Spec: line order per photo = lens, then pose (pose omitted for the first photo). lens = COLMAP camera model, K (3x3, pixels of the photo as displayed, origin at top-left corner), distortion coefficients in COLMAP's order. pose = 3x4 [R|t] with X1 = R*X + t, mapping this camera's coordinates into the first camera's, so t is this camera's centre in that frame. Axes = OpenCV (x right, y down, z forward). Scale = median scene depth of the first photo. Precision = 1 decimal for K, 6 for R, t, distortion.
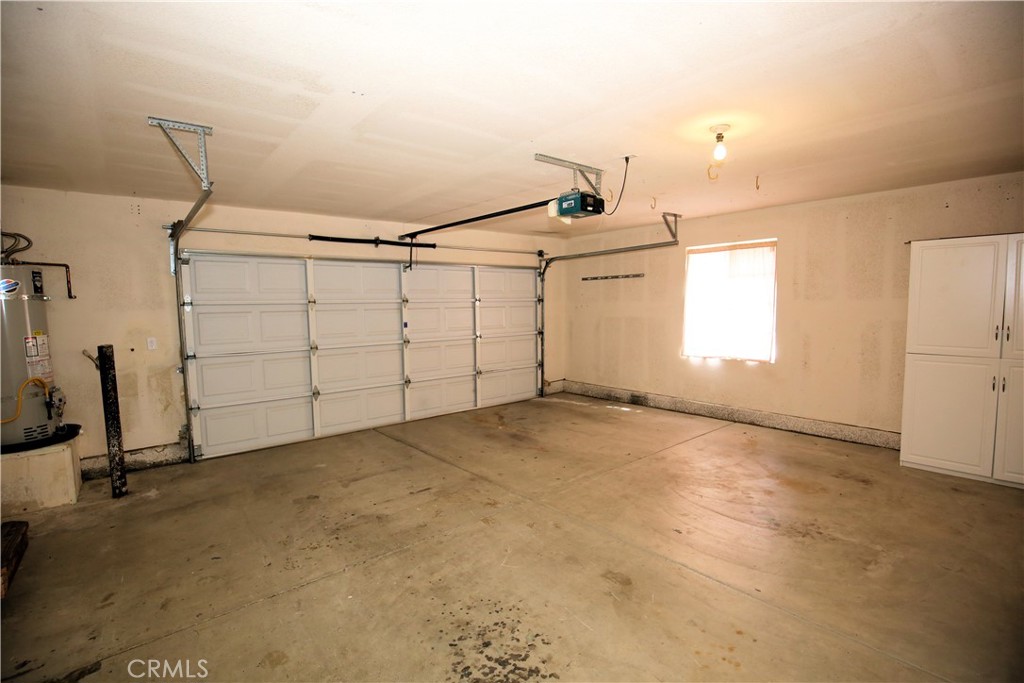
lens RADIAL K [[470.6, 0, 504.3], [0, 470.6, 338.9], [0, 0, 1]] dist [-0.029733, 0.002153]
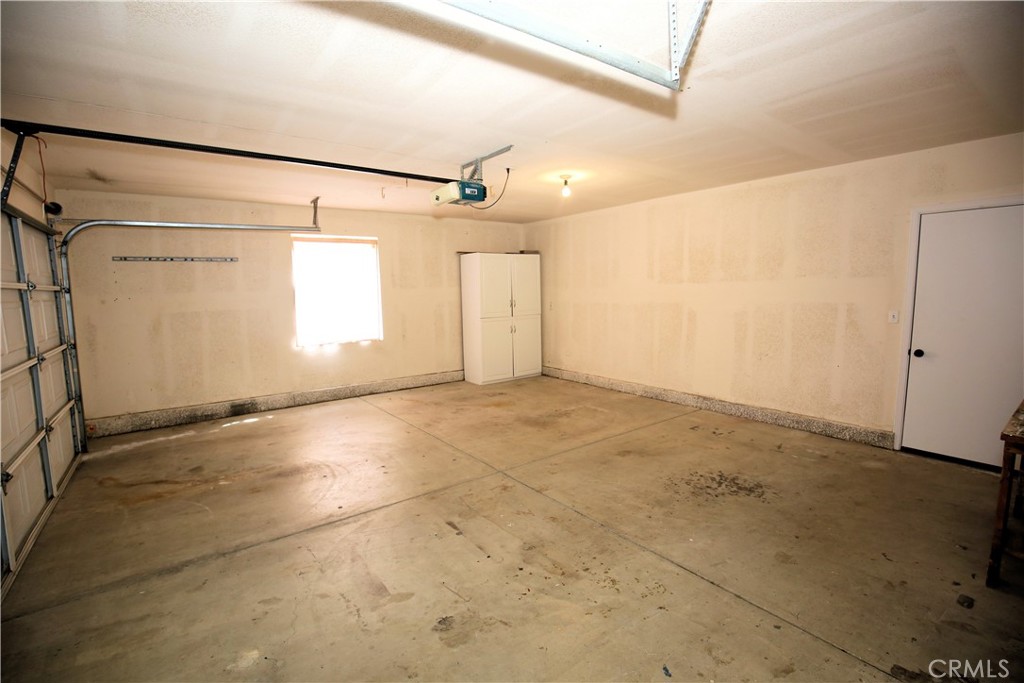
lens RADIAL K [[470.6, 0, 504.3], [0, 470.6, 344.3], [0, 0, 1]] dist [-0.029733, 0.002153]
pose [[0.063107, -0.104754, 0.992494, -0.739132], [0.093769, 0.990699, 0.098603, -0.033004], [-0.993592, 0.086842, 0.072342, 0.687975]]
